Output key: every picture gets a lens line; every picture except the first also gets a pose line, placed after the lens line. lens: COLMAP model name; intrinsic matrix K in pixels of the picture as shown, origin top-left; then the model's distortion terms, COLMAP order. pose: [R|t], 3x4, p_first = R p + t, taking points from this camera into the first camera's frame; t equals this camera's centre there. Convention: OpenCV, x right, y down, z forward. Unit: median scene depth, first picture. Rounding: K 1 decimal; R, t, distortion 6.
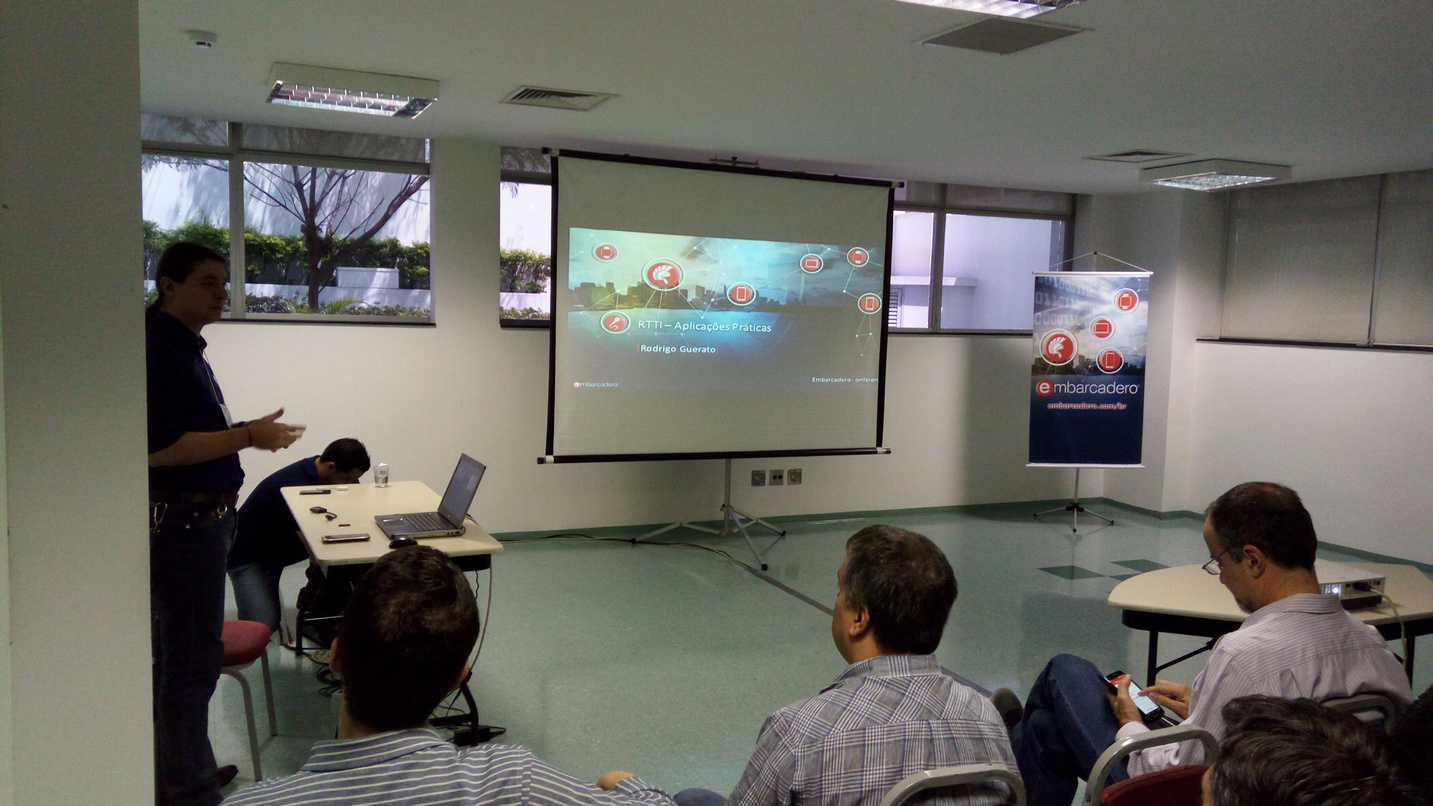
lens RADIAL K [[1112.5, 0, 717.1], [0, 1112.5, 406.4], [0, 0, 1]] dist [0.126270, -0.183959]
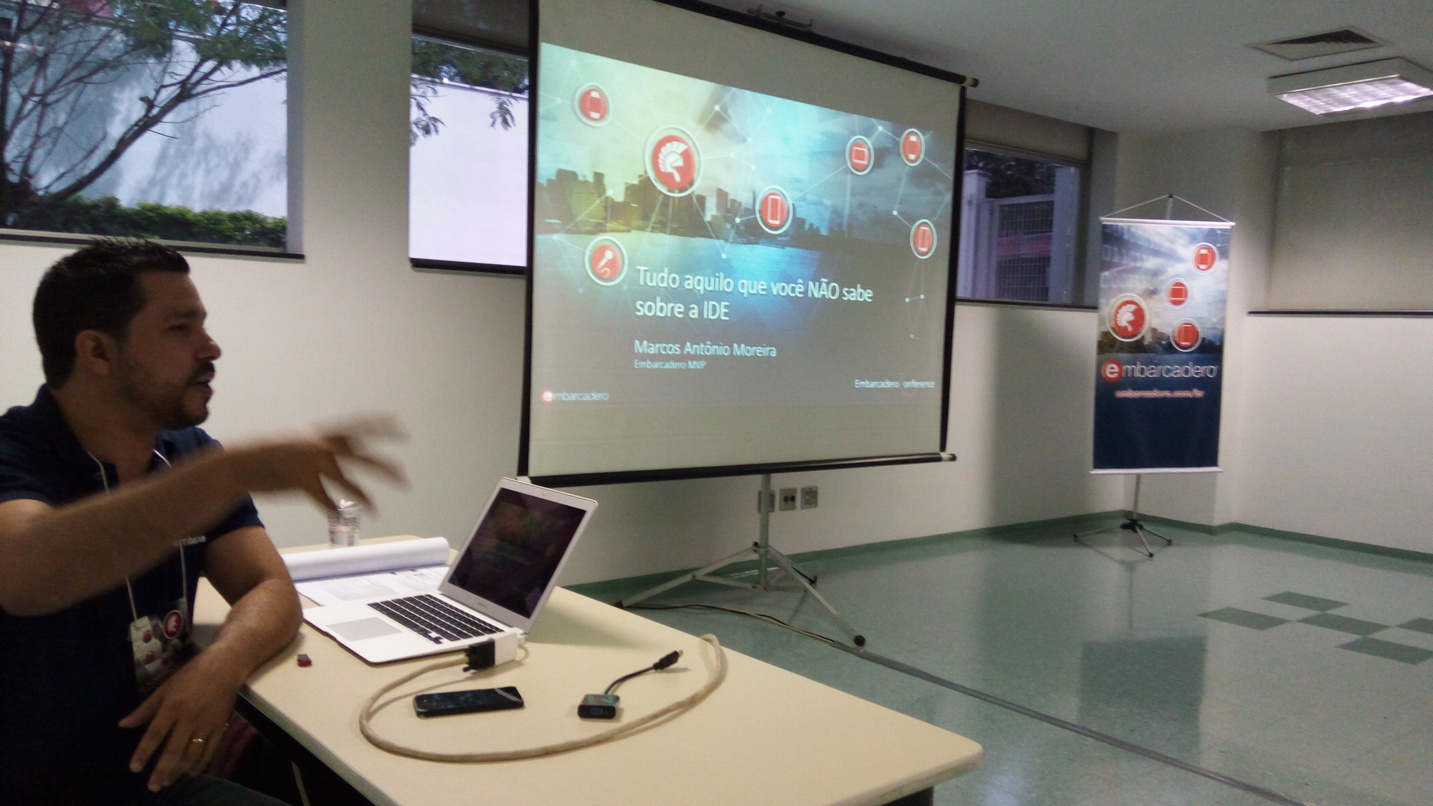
lens RADIAL K [[1110.7, 0, 700.7], [0, 1110.7, 407.4], [0, 0, 1]] dist [0.045188, -0.001153]
pose [[0.970464, -0.012556, 0.240918, -0.165216], [0.016089, 0.999790, -0.012705, 0.013915], [-0.240708, 0.016206, 0.970462, 0.330758]]
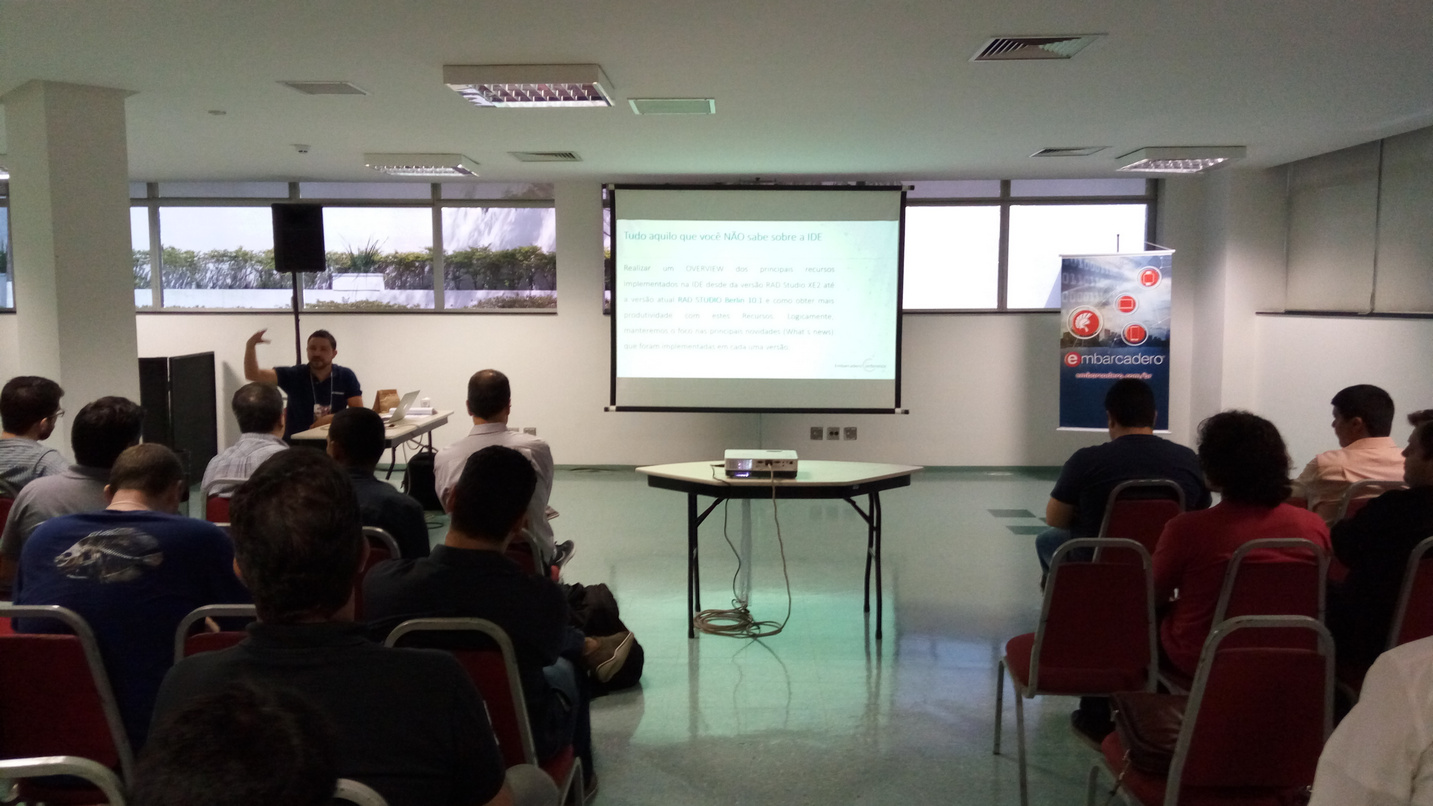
lens RADIAL K [[1110.7, 0, 700.7], [0, 1110.7, 407.4], [0, 0, 1]] dist [0.045188, -0.001153]
pose [[0.898375, 0.013920, -0.439009, 0.448780], [-0.014068, 0.999897, 0.002914, 0.033144], [0.439004, 0.003558, 0.898478, -0.149670]]
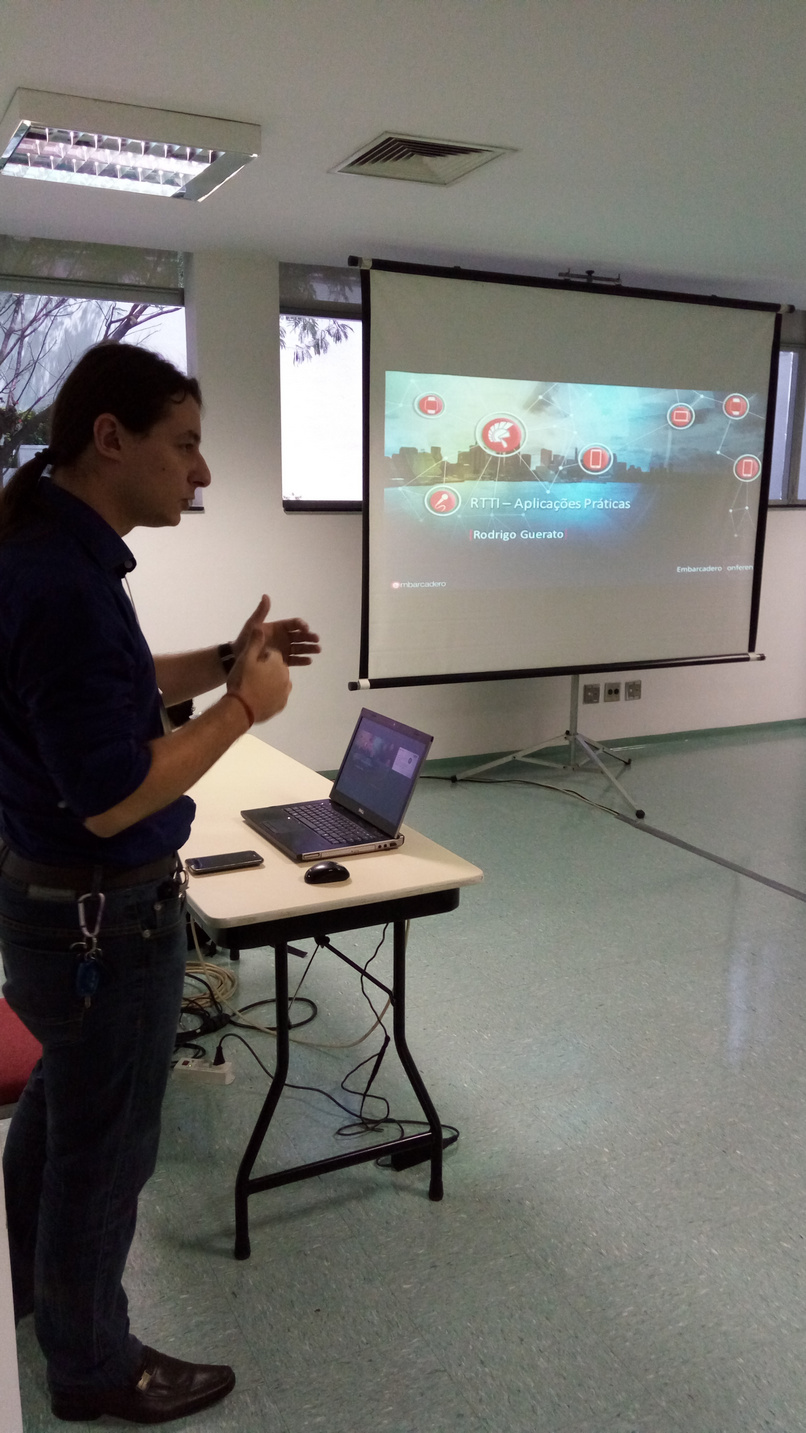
lens RADIAL K [[1112.5, 0, 396.2], [0, 1112.5, 713.5], [0, 0, 1]] dist [0.126270, -0.183959]
pose [[0.999573, -0.024467, 0.015972, -0.115349], [0.022578, 0.993753, 0.109295, -0.012877], [-0.018547, -0.108888, 0.993881, 0.191814]]
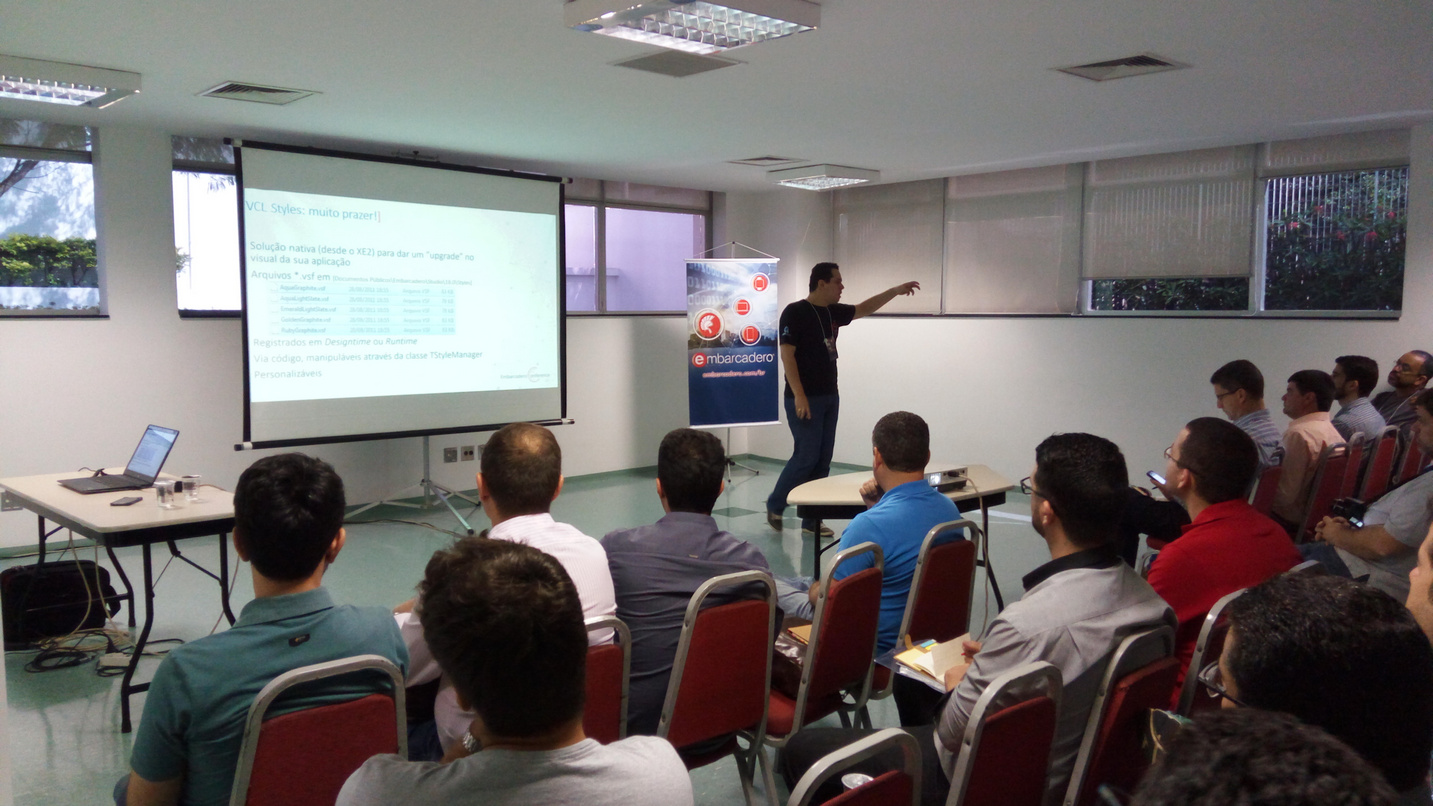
lens RADIAL K [[1112.5, 0, 717.1], [0, 1112.5, 406.4], [0, 0, 1]] dist [0.126270, -0.183959]
pose [[0.945533, -0.054525, 0.320928, -0.061214], [0.052865, 0.998505, 0.013891, 0.016485], [-0.321205, 0.003832, 0.947002, -0.089413]]
